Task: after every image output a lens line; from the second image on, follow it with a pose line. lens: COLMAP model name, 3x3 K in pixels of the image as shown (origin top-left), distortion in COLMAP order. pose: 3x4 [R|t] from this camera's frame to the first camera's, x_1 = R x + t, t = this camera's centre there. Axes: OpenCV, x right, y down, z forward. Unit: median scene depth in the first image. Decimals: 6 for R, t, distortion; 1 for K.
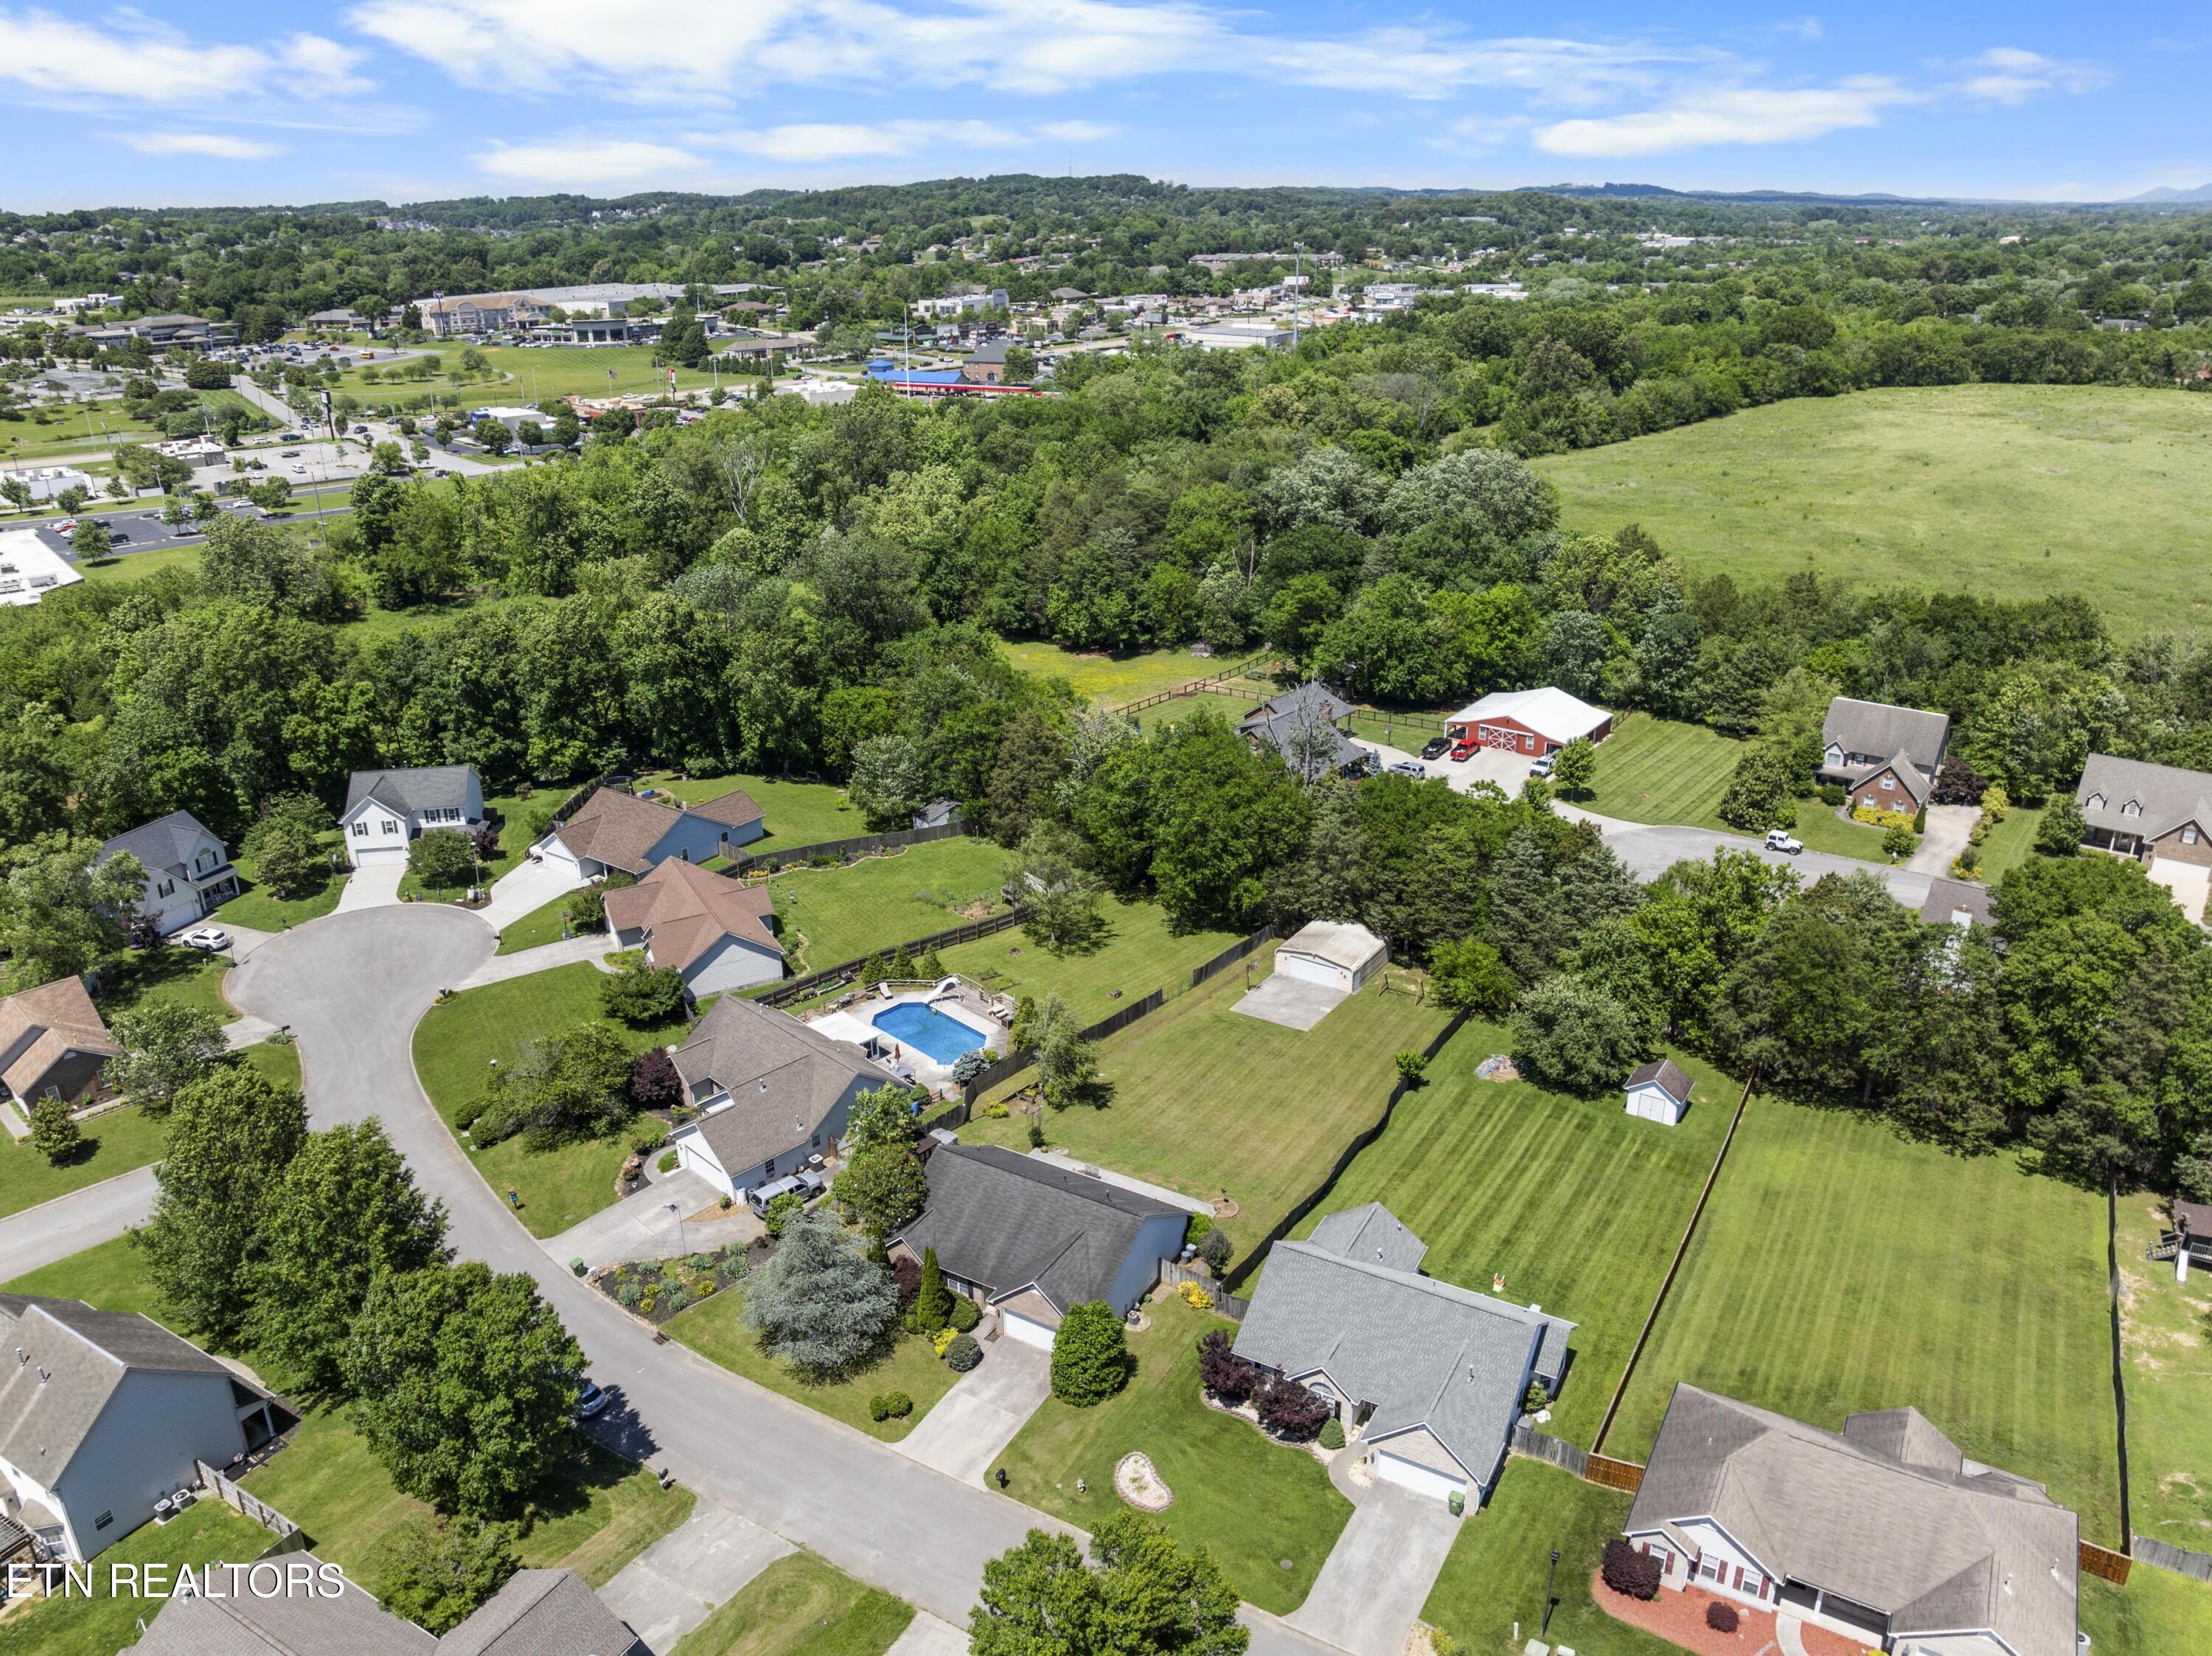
lens RADIAL K [[1557.0, 0, 1111.5], [0, 1557.0, 829.9], [0, 0, 1]] dist [-0.039997, 0.004693]
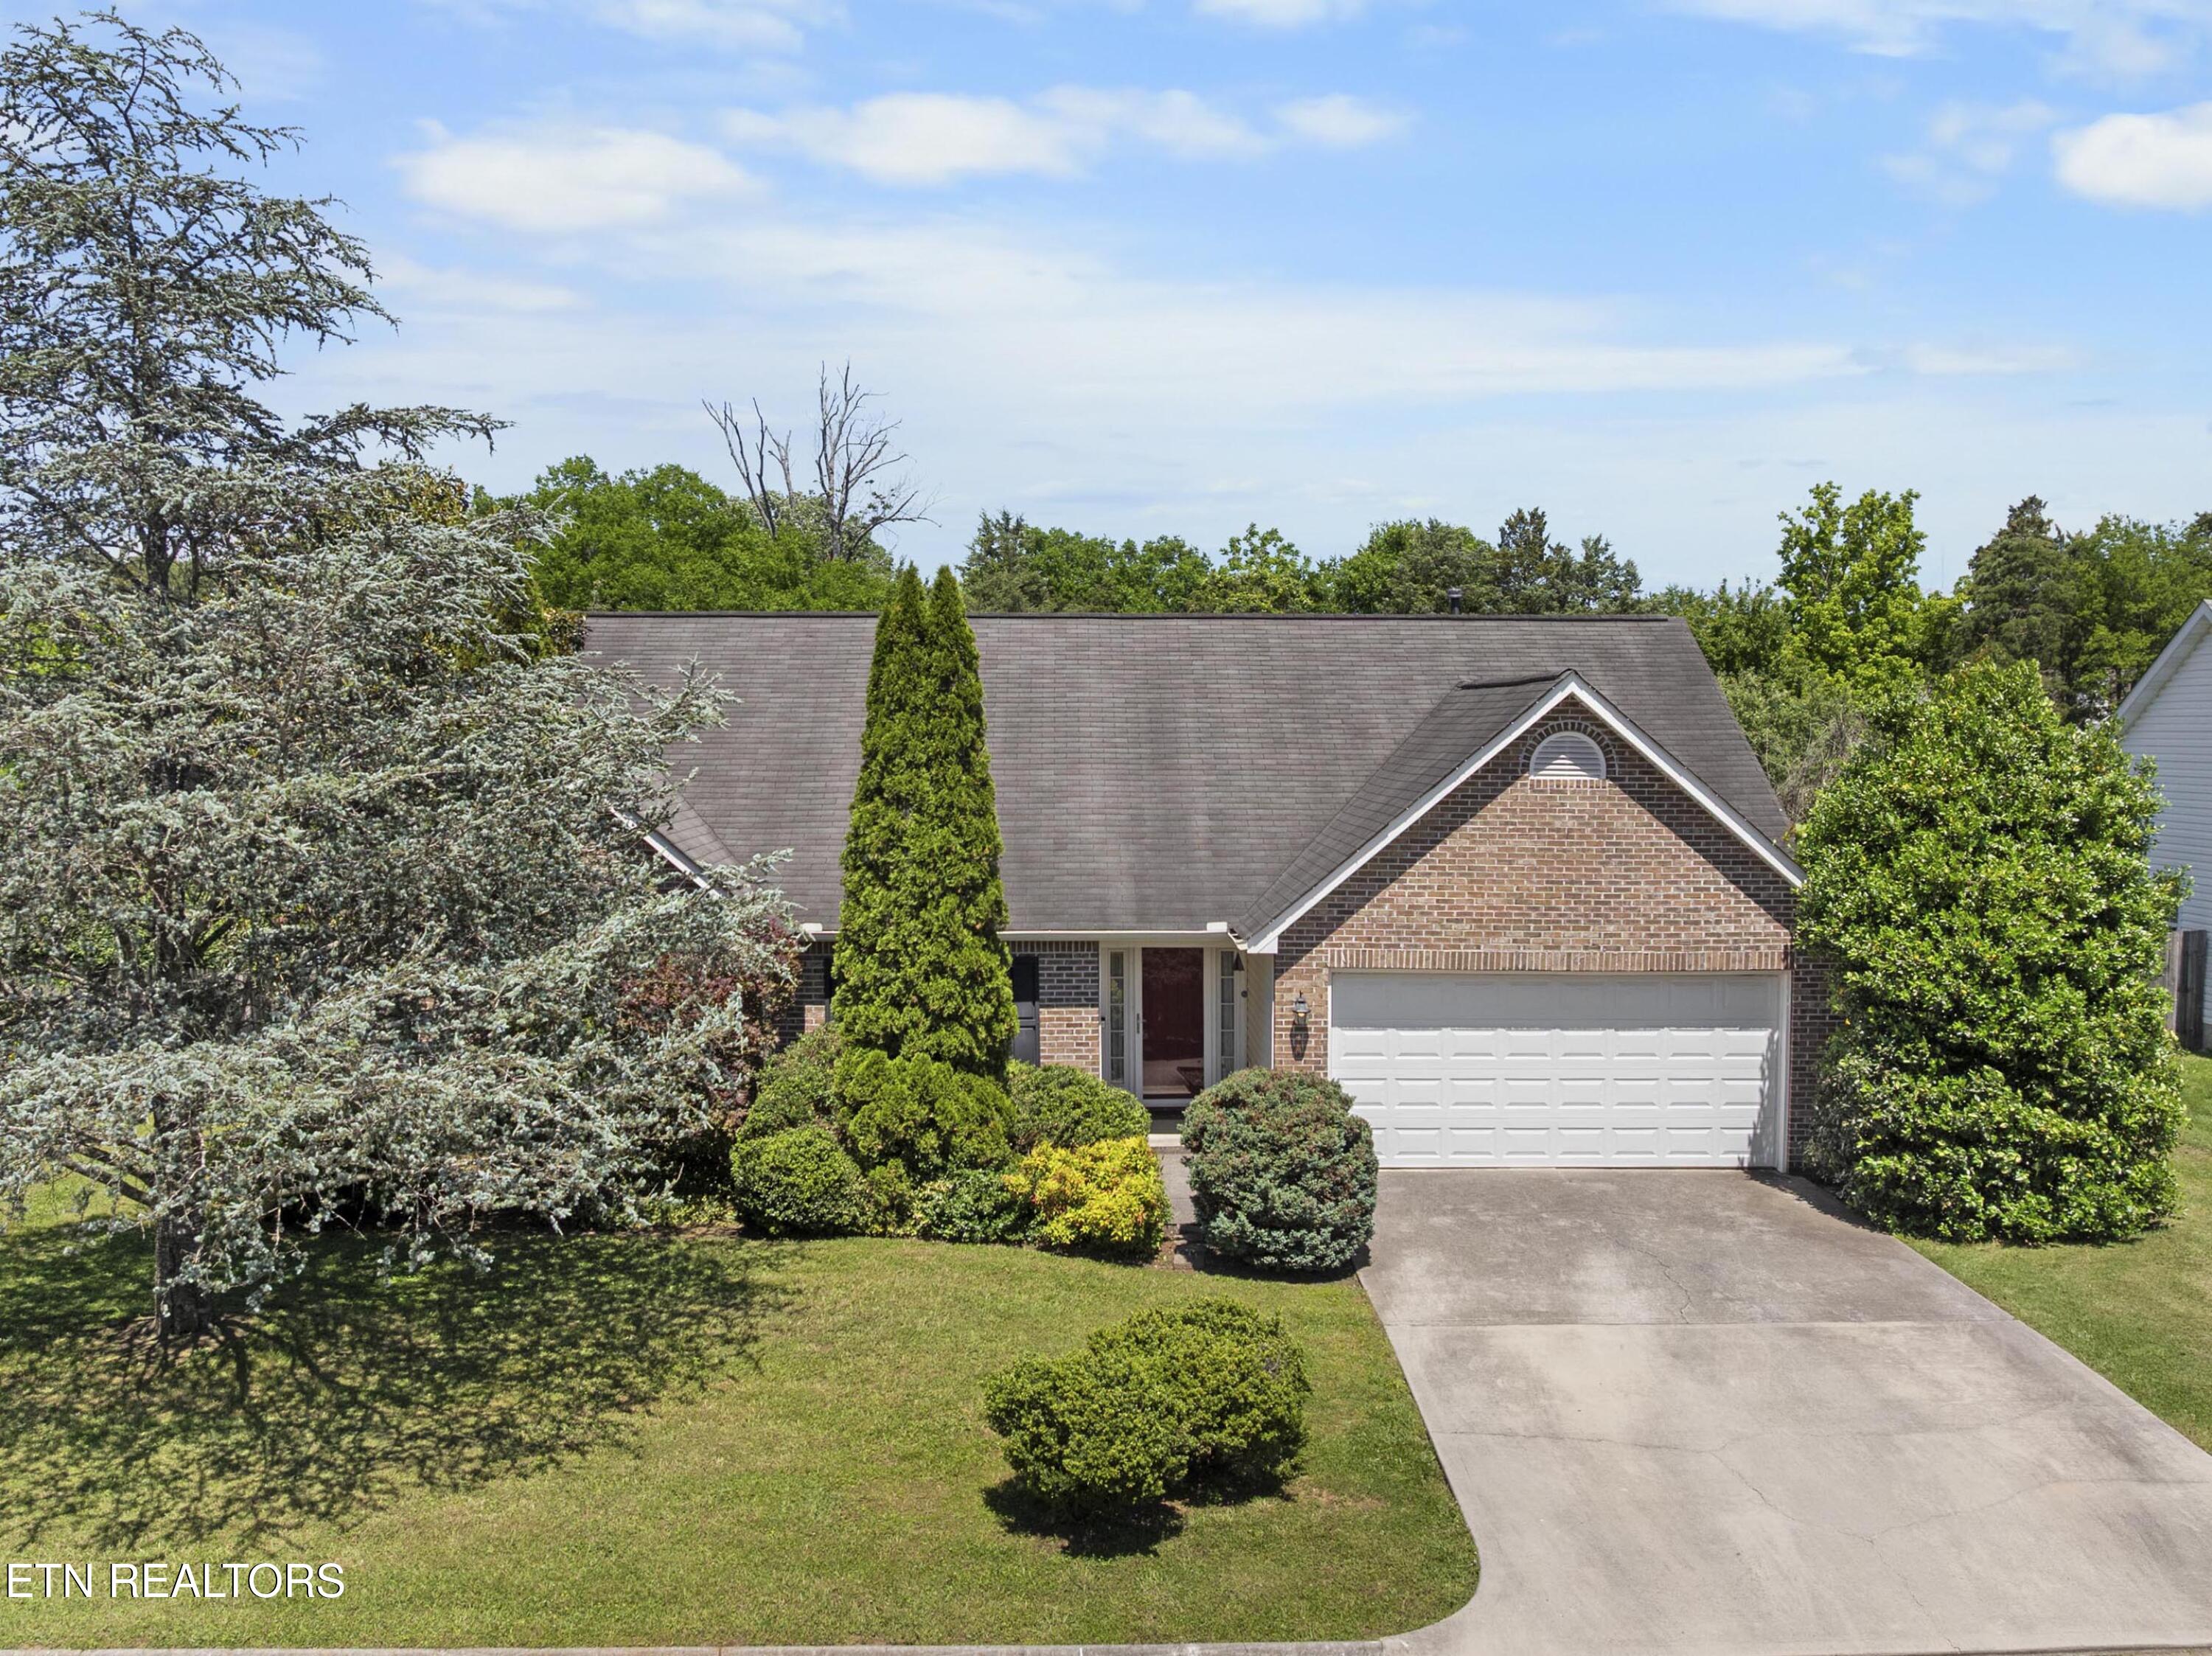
lens RADIAL K [[2064.5, 0, 1110.8], [0, 2064.5, 912.0], [0, 0, 1]] dist [-0.061127, -0.002171]
pose [[0.852815, -0.033477, 0.521139, -0.133263], [0.186373, 0.951736, -0.243851, 0.223494], [-0.487824, 0.305086, 0.817894, 0.520362]]
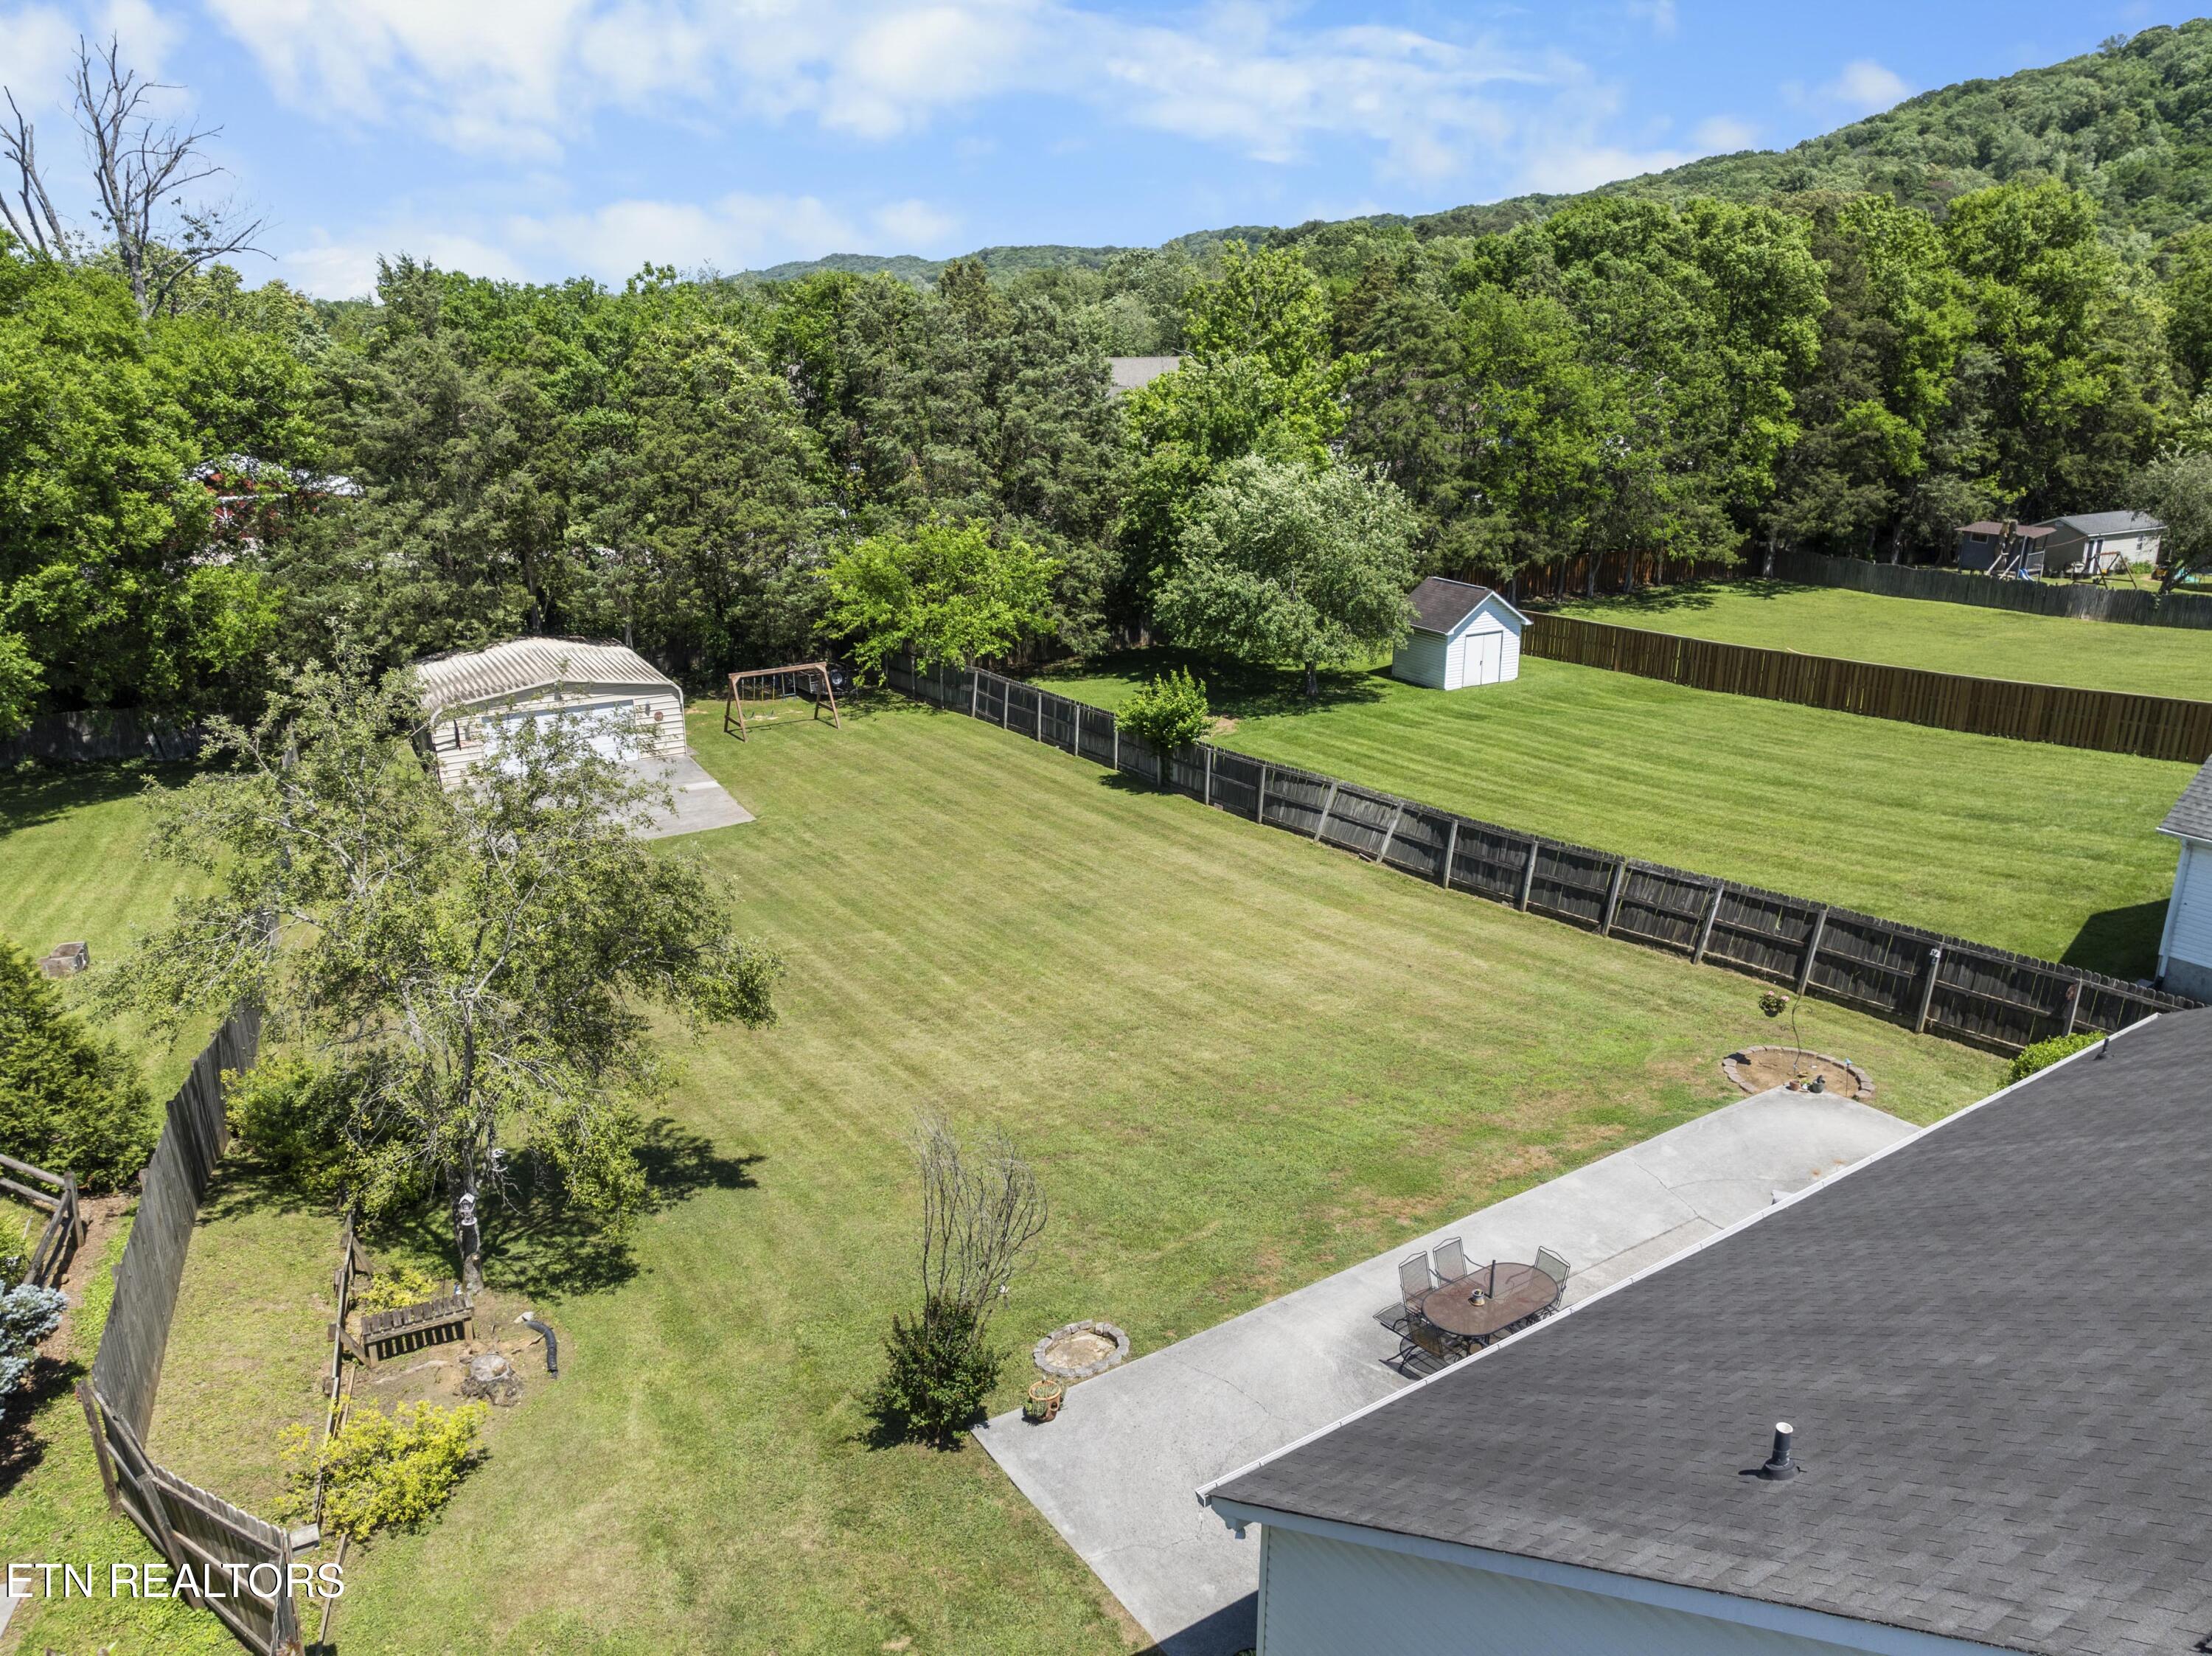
lens RADIAL K [[1548.8, 0, 1111.9], [0, 1548.8, 853.8], [0, 0, 1]] dist [-0.036154, 0.004250]
pose [[0.445392, -0.281656, 0.849880, -0.117075], [0.333423, 0.933132, 0.134512, 0.105874], [-0.830936, 0.223459, 0.509520, 0.693493]]
